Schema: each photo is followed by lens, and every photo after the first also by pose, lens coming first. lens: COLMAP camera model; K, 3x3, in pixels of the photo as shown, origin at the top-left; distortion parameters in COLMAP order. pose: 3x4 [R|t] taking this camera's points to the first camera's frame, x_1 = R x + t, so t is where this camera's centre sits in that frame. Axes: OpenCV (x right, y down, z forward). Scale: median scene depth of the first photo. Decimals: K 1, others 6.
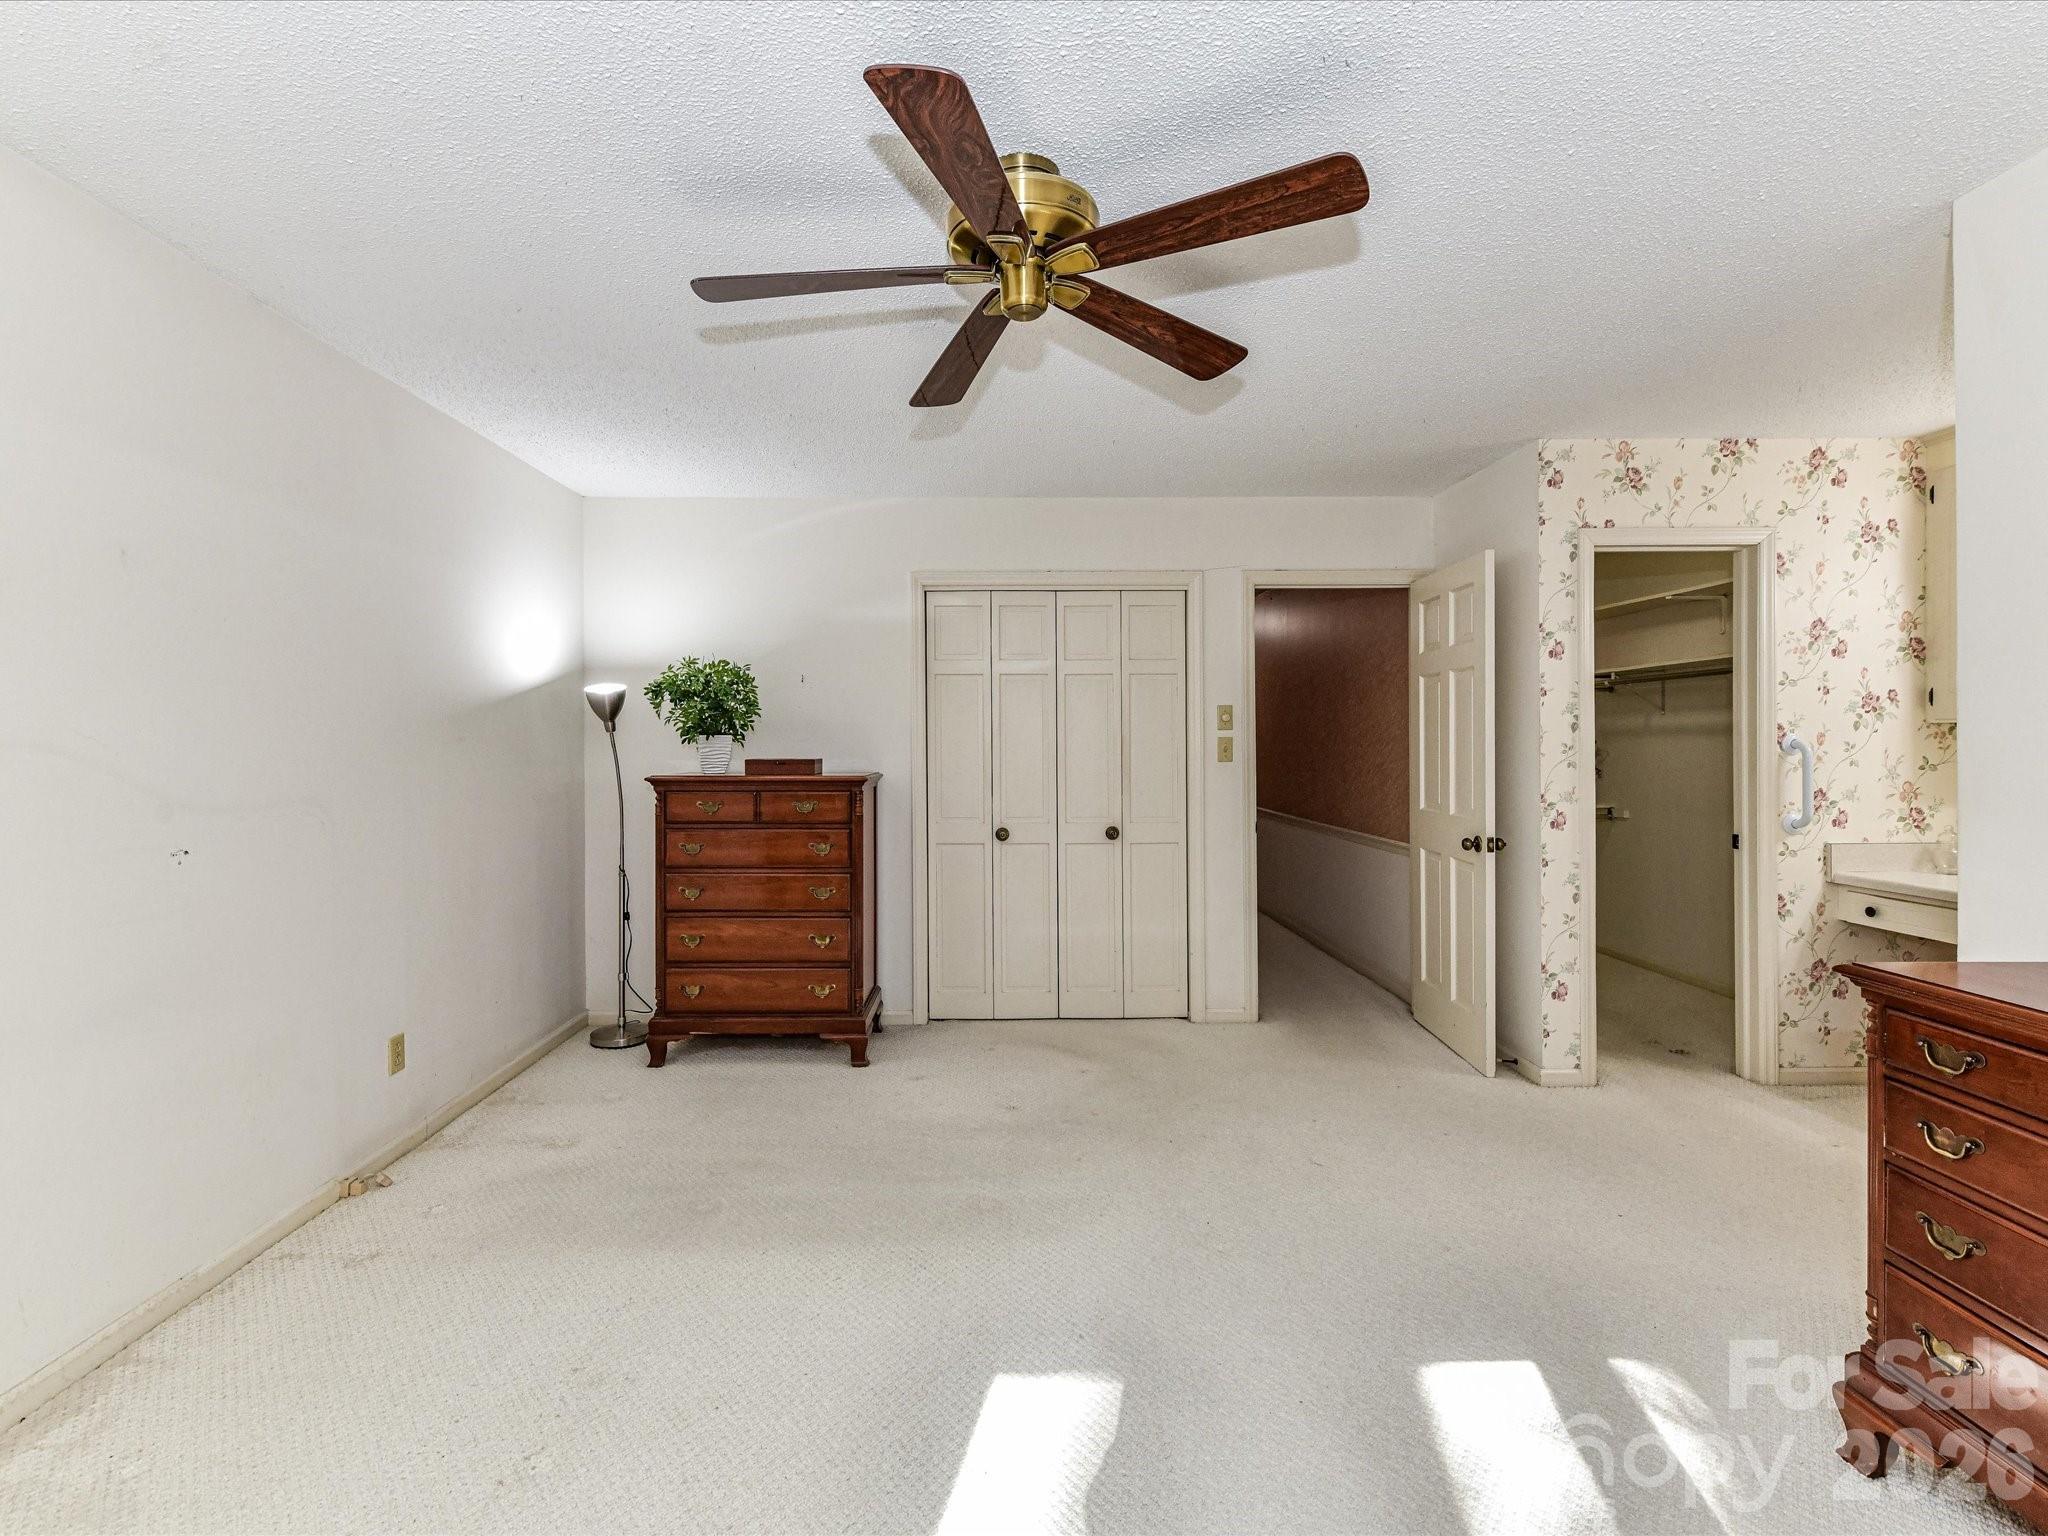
lens RADIAL K [[940.1, 0, 1020.6], [0, 940.1, 742.8], [0, 0, 1]] dist [0.008644, -0.004906]
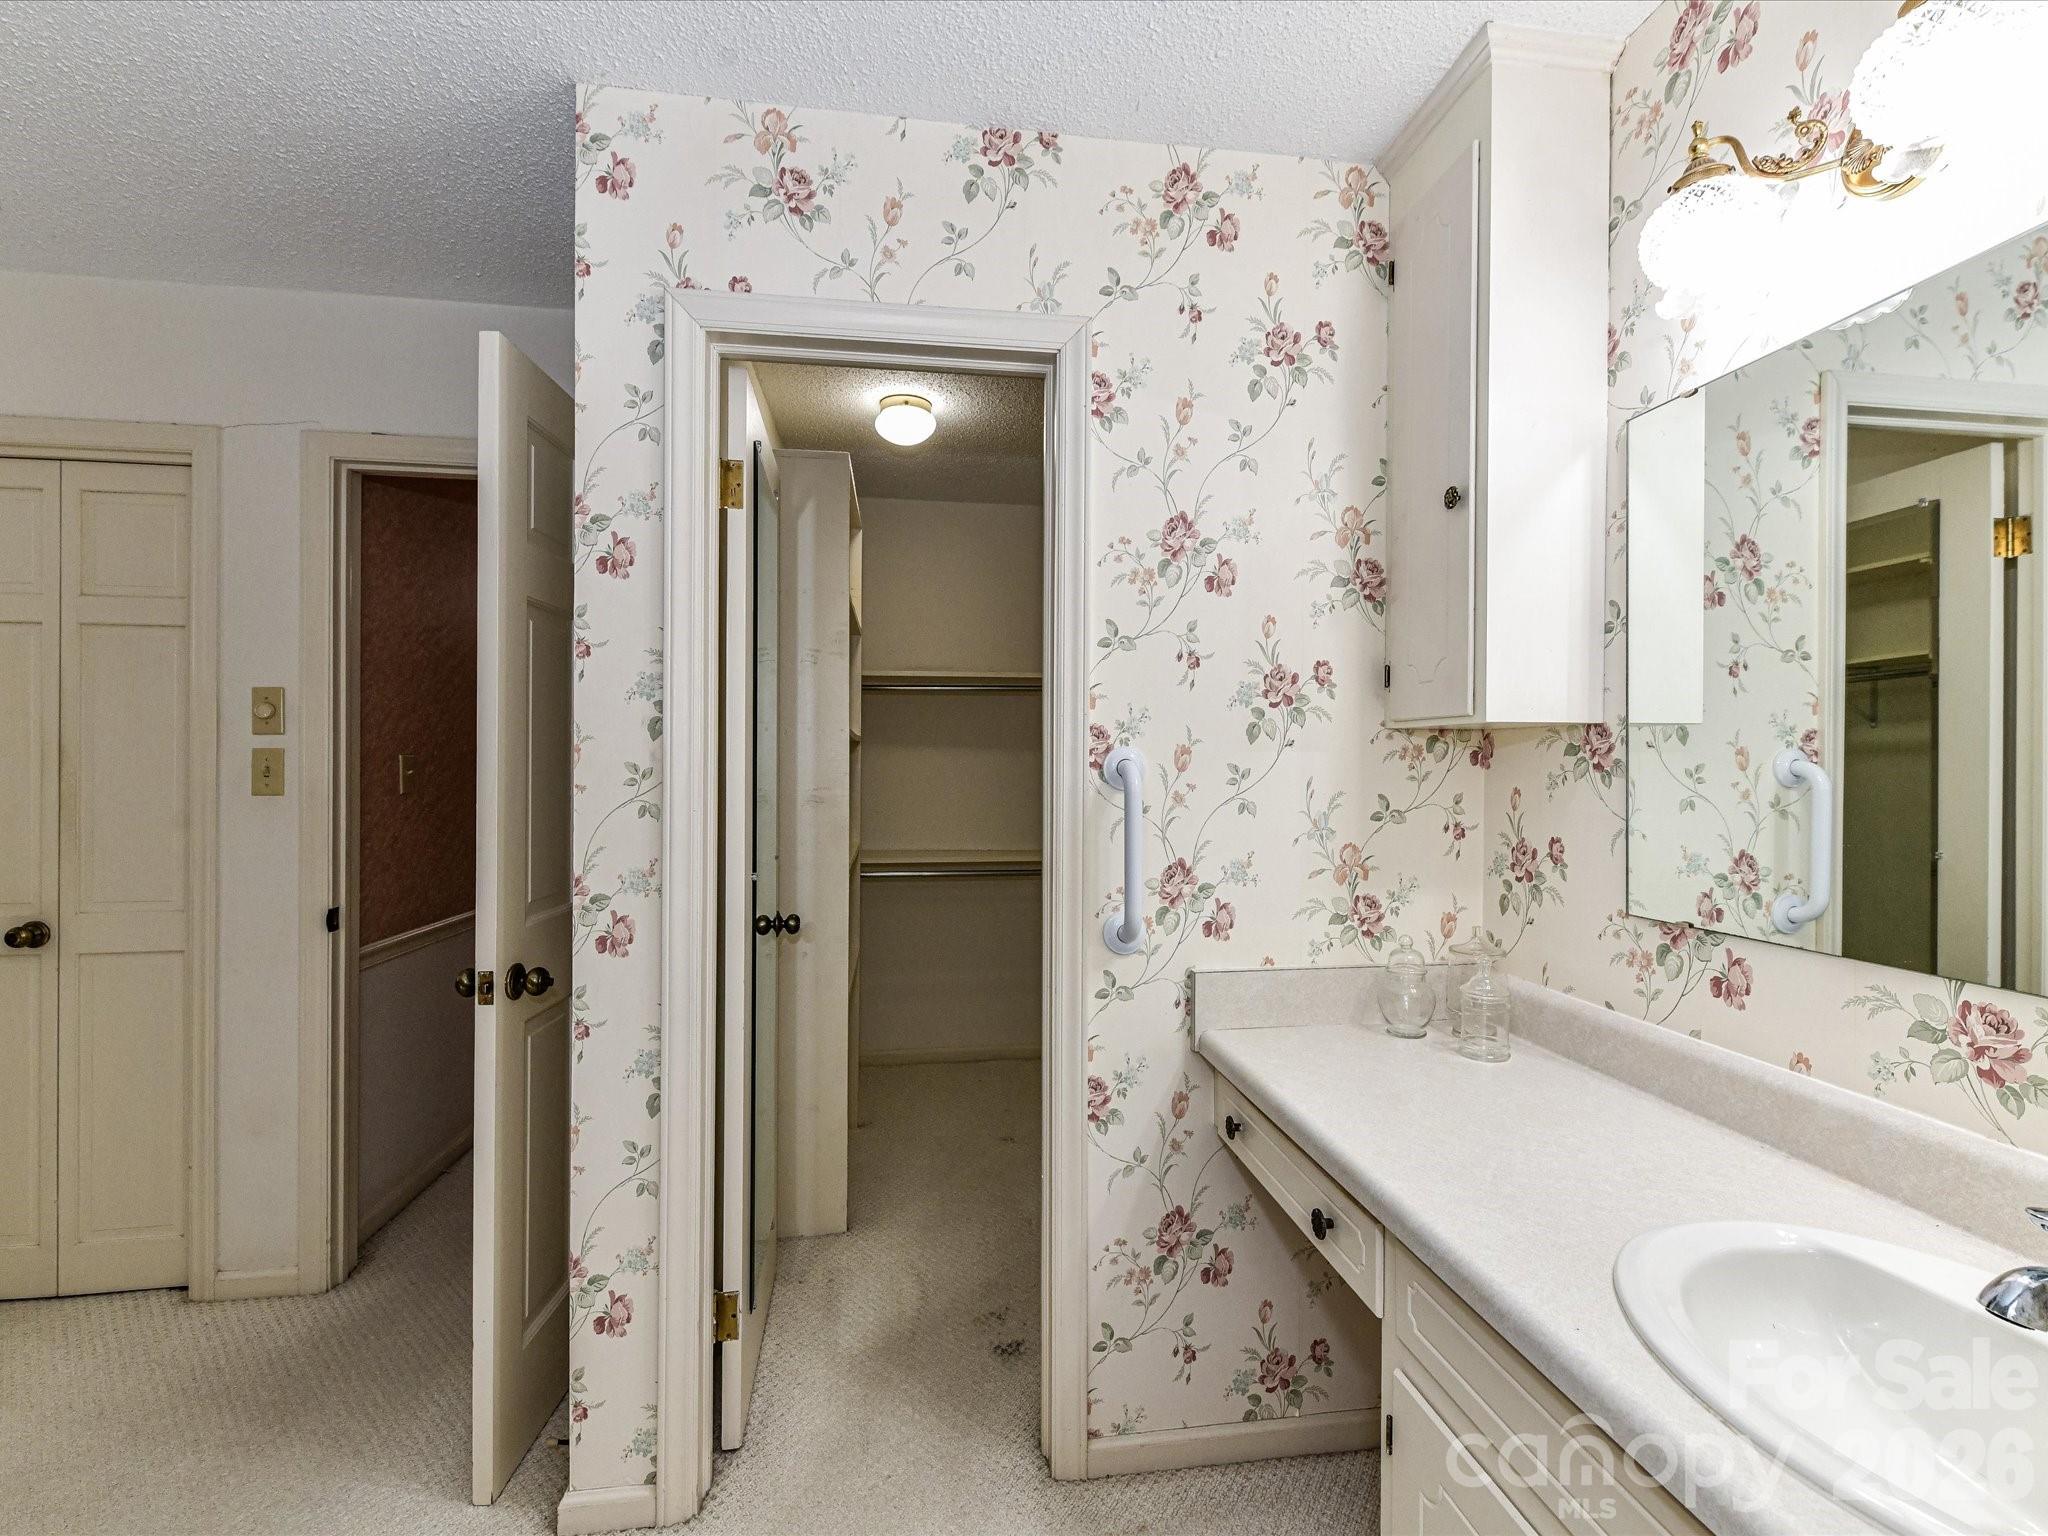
lens RADIAL K [[936.6, 0, 1031.5], [0, 936.6, 763.4], [0, 0, 1]] dist [0.008201, -0.003701]
pose [[0.990831, 0.007870, 0.134878, 0.704271], [-0.007668, 0.999969, -0.002015, 0.000127], [-0.134890, 0.000962, 0.990860, 0.526651]]
